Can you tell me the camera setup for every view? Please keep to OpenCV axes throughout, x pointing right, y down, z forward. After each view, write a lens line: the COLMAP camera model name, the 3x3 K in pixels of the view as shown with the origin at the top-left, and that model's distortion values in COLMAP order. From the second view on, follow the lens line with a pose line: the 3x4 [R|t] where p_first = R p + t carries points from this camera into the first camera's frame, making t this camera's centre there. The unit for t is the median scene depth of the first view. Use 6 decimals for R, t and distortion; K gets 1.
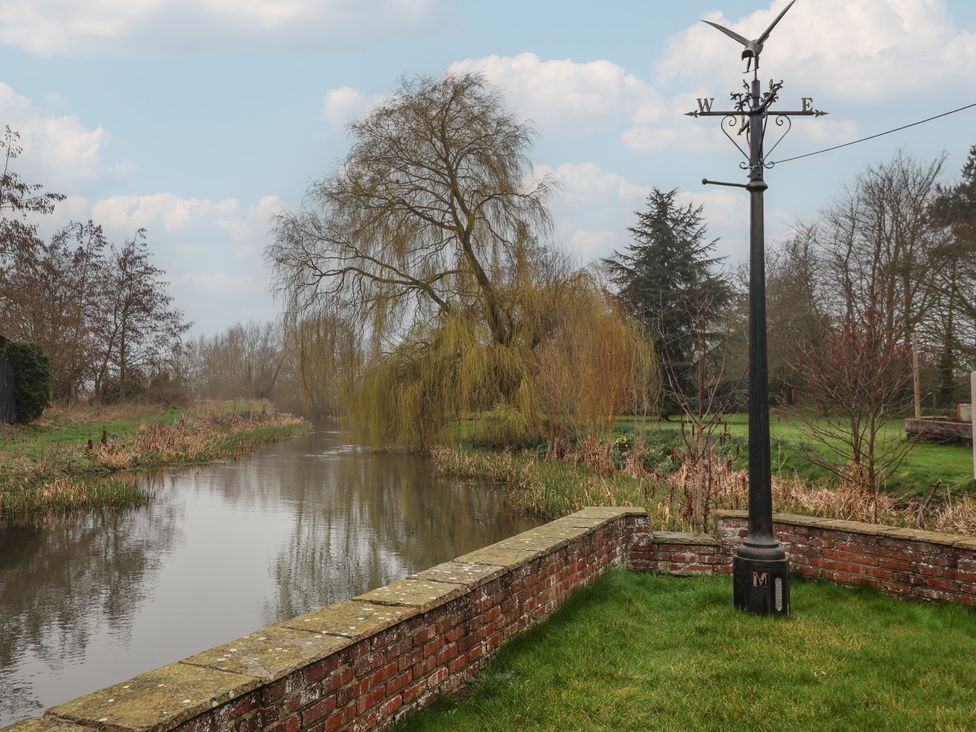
lens RADIAL K [[861.6, 0, 487.1], [0, 861.6, 360.1], [0, 0, 1]] dist [-0.005432, -0.008844]
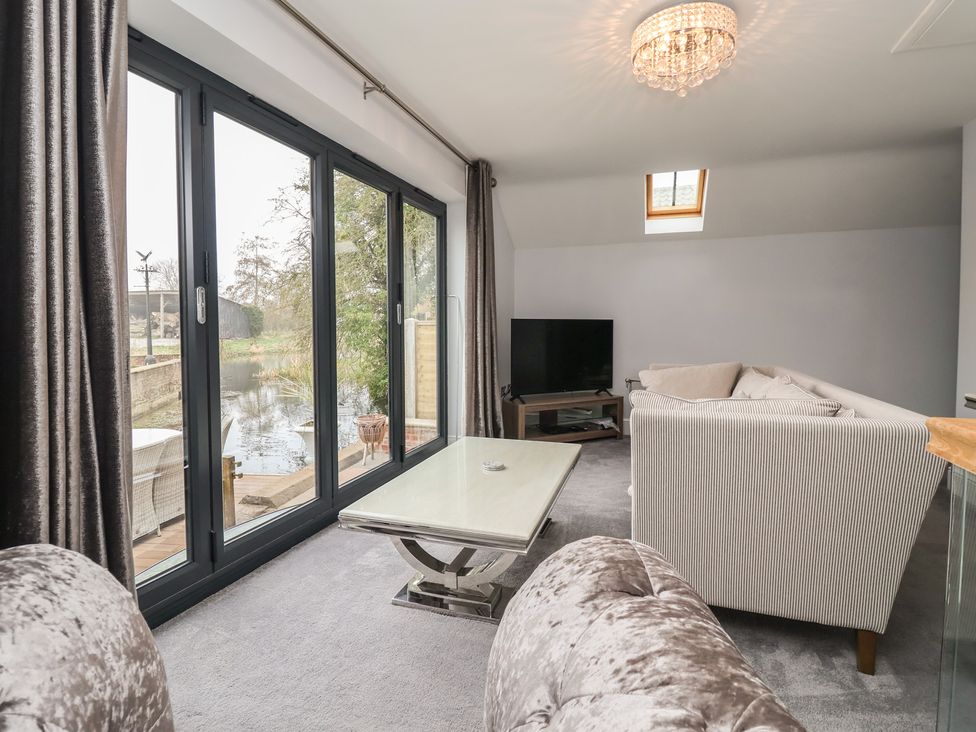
lens RADIAL K [[513.0, 0, 482.2], [0, 513.0, 347.3], [0, 0, 1]] dist [-0.011203, -0.001407]
pose [[0.949928, -0.001470, -0.312466, 0.472966], [0.029914, 0.995824, 0.086254, -0.006858], [0.311034, -0.091283, 0.946005, -0.187607]]
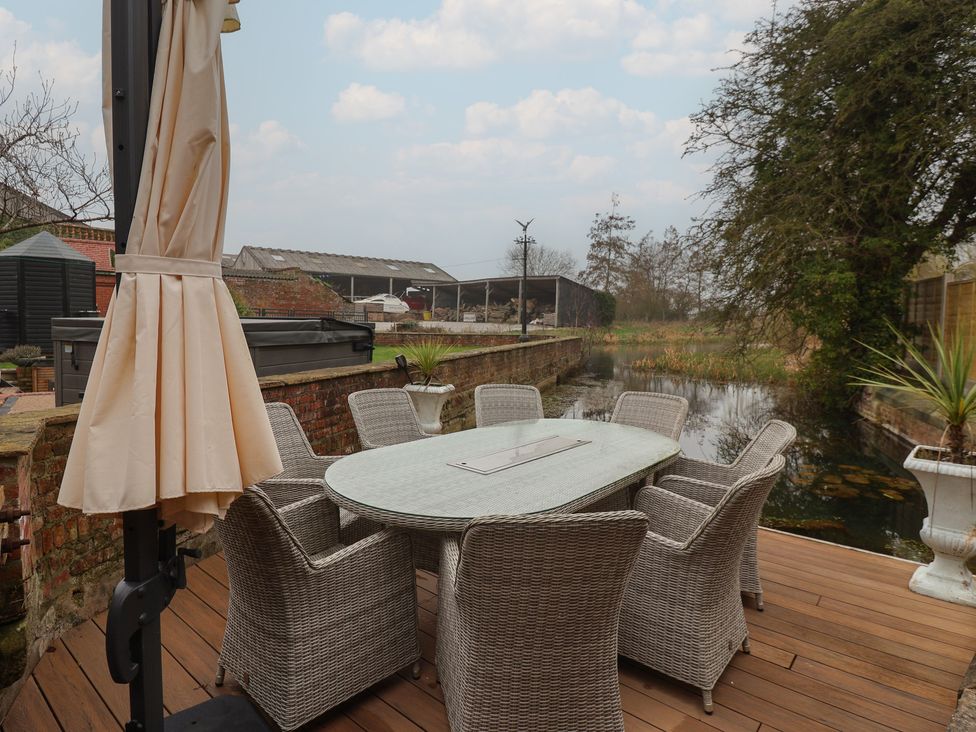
lens RADIAL K [[561.5, 0, 474.8], [0, 561.5, 348.0], [0, 0, 1]] dist [0.002660, -0.007675]
pose [[0.591297, 0.044390, -0.805231, 0.394718], [0.027325, 0.996808, 0.075016, 0.006513], [0.805991, -0.066359, 0.588196, -0.152365]]
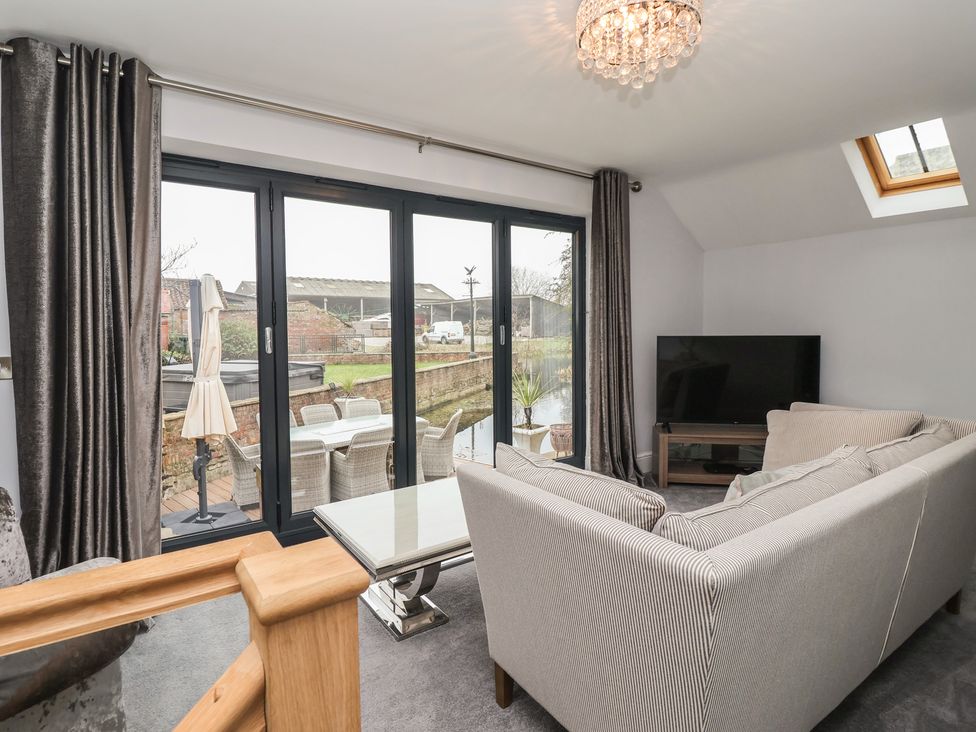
lens RADIAL K [[513.5, 0, 473.9], [0, 513.5, 344.7], [0, 0, 1]] dist [-0.001918, -0.006593]
pose [[0.574744, 0.014541, -0.818204, 0.505062], [0.057113, 0.996691, 0.057831, -0.009373], [0.816338, -0.079968, 0.572012, -0.165570]]
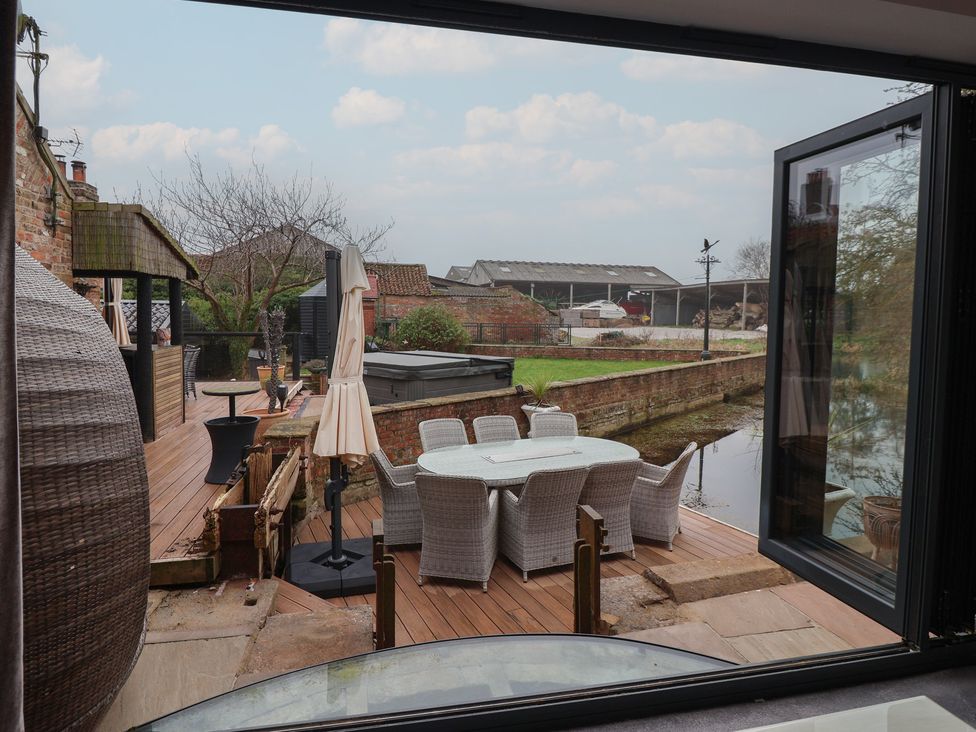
lens RADIAL K [[561.5, 0, 470.3], [0, 561.5, 349.7], [0, 0, 1]] dist [0.002660, -0.007675]
pose [[0.216333, 0.053629, -0.974846, 0.469703], [0.042114, 0.997048, 0.064196, -0.009040], [0.975411, -0.054943, 0.213436, -0.145409]]
